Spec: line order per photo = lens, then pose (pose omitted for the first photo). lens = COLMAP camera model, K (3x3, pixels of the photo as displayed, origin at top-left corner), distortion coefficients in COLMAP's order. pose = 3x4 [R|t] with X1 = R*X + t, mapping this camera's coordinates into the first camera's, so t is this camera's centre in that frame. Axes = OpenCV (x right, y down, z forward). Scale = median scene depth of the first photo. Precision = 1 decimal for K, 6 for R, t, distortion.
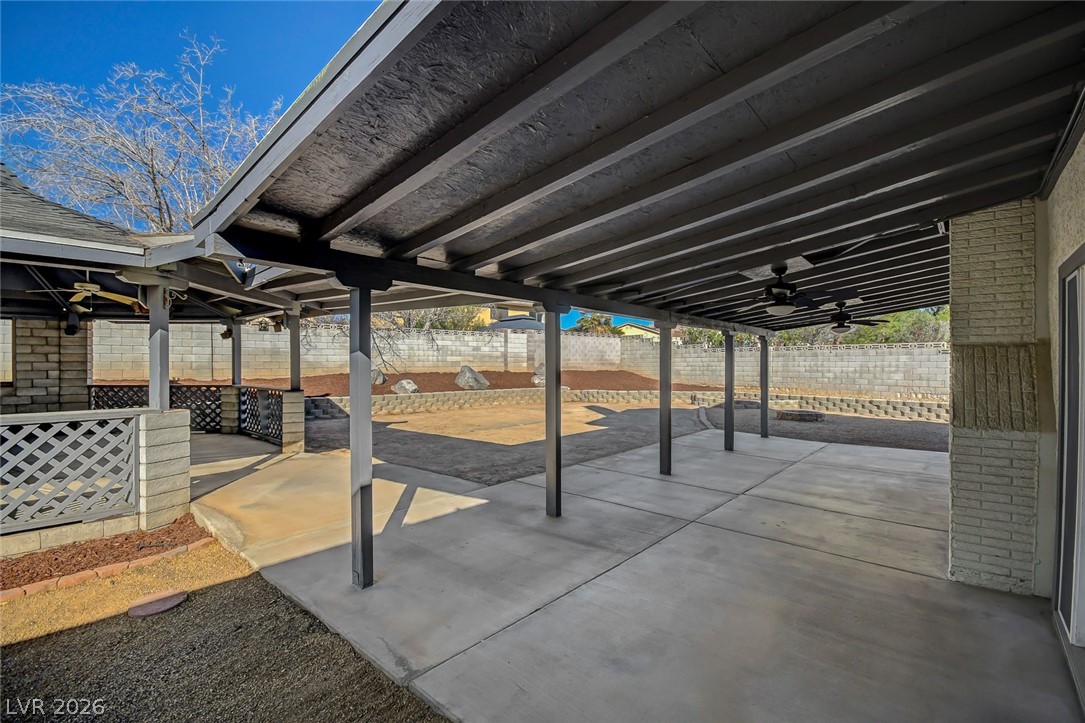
lens RADIAL K [[480.2, 0, 543.7], [0, 480.2, 363.0], [0, 0, 1]] dist [0.001661, -0.002418]
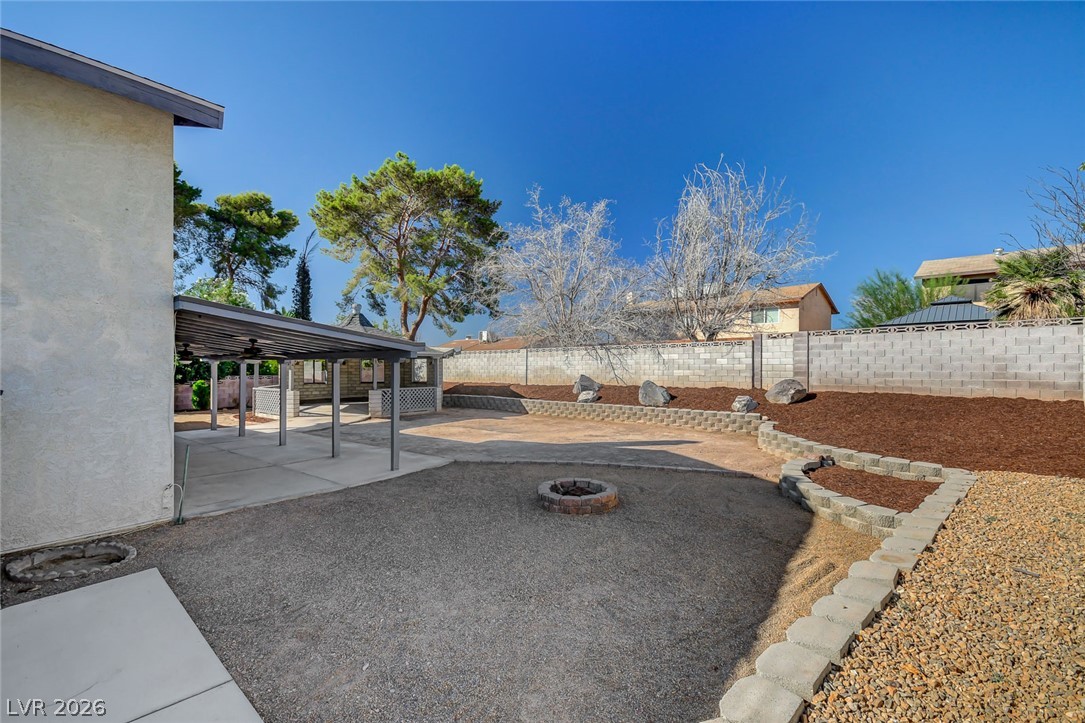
lens RADIAL K [[480.2, 0, 544.6], [0, 480.2, 361.5], [0, 0, 1]] dist [0.001661, -0.002418]
pose [[0.070722, -0.011154, -0.997434, 0.749235], [0.000831, 0.999938, -0.011123, -0.020614], [0.997496, -0.000042, 0.070727, 0.661750]]
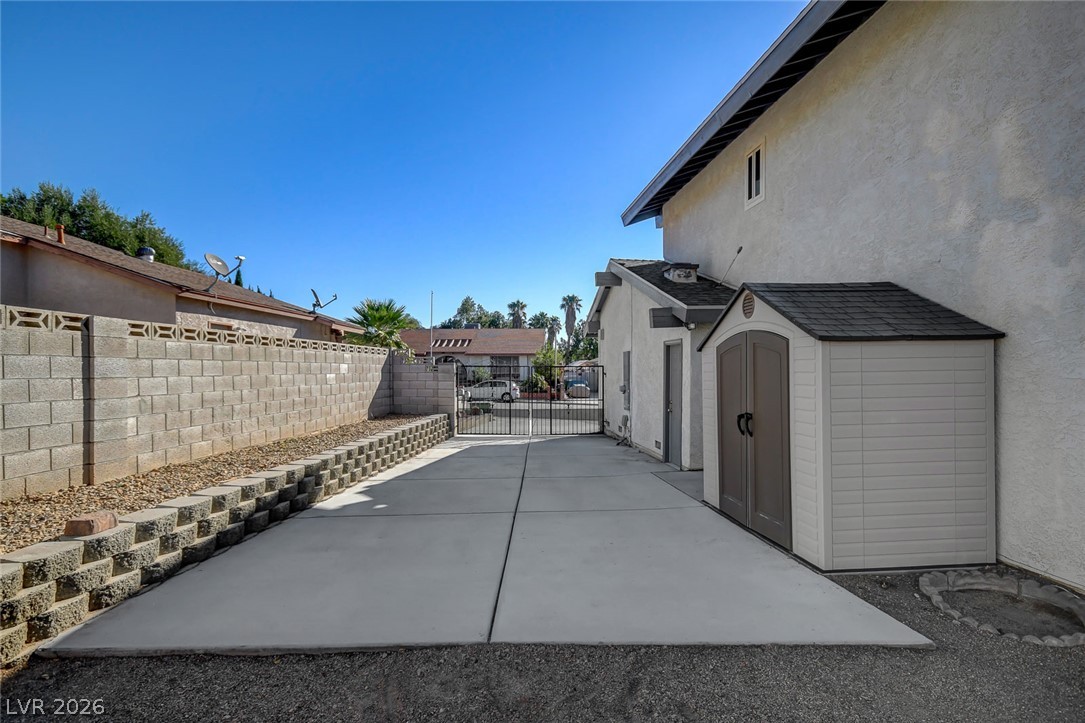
lens RADIAL K [[558.2, 0, 536.5], [0, 558.2, 374.6], [0, 0, 1]] dist [0.011407, -0.001491]
pose [[-0.727016, -0.009462, 0.686555, 0.448439], [-0.001872, 0.999929, 0.011799, 0.003225], [-0.686618, 0.007293, -0.726982, 0.679472]]
